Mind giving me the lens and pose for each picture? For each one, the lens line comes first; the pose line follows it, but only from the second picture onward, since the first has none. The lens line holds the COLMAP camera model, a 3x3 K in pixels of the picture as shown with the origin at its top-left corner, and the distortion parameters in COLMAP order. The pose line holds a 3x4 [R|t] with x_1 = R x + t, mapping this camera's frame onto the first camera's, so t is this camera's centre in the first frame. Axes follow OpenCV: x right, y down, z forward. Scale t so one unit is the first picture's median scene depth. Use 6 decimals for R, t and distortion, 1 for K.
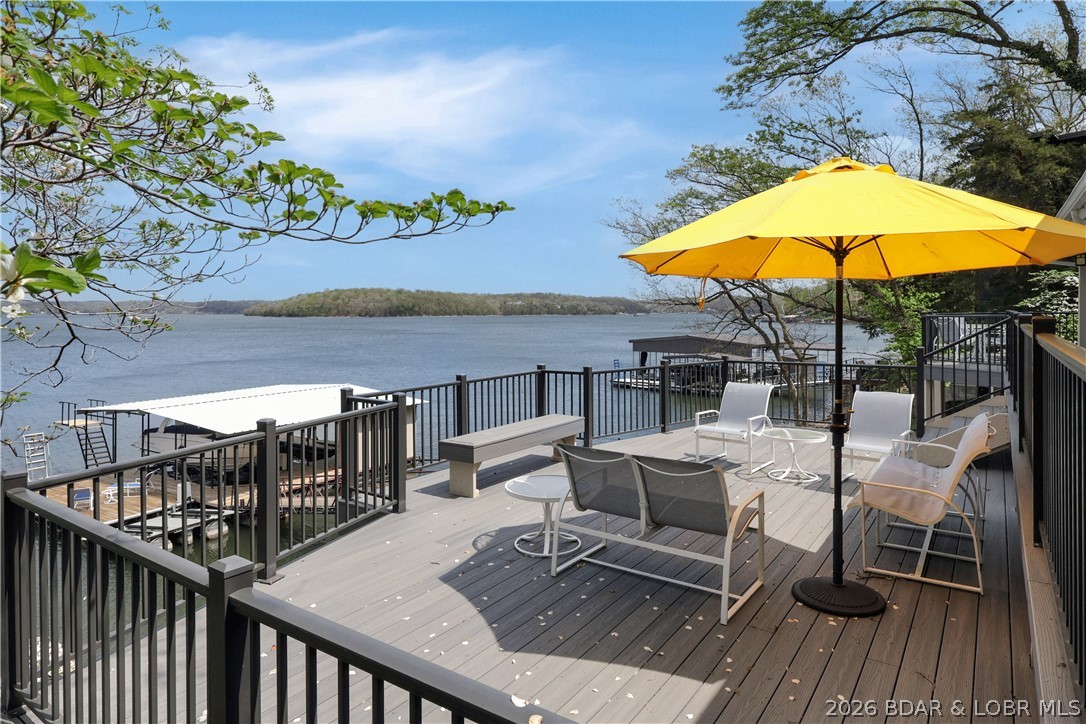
lens RADIAL K [[651.9, 0, 552.9], [0, 651.9, 326.8], [0, 0, 1]] dist [0.002814, -0.001337]
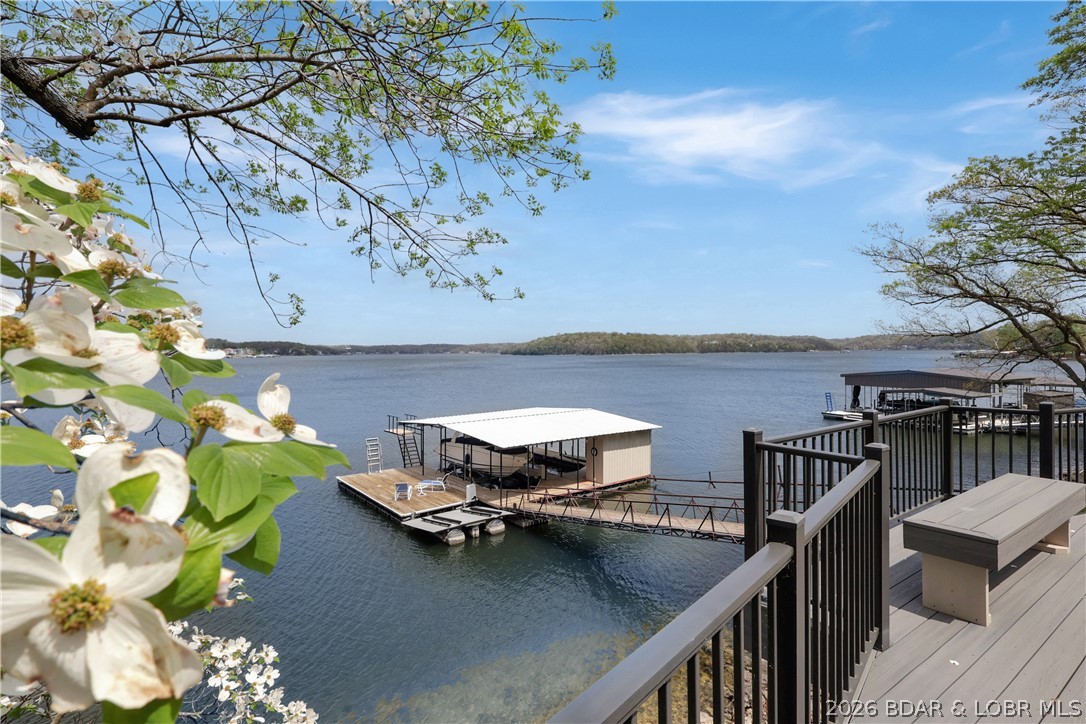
lens RADIAL K [[530.1, 0, 543.0], [0, 530.1, 362.0], [0, 0, 1]] dist [-0.000167, 0.000218]
pose [[0.935746, 0.000966, -0.352674, -0.150878], [-0.001602, 0.999998, -0.001511, 0.012157], [0.352672, 0.001979, 0.935745, 0.191025]]
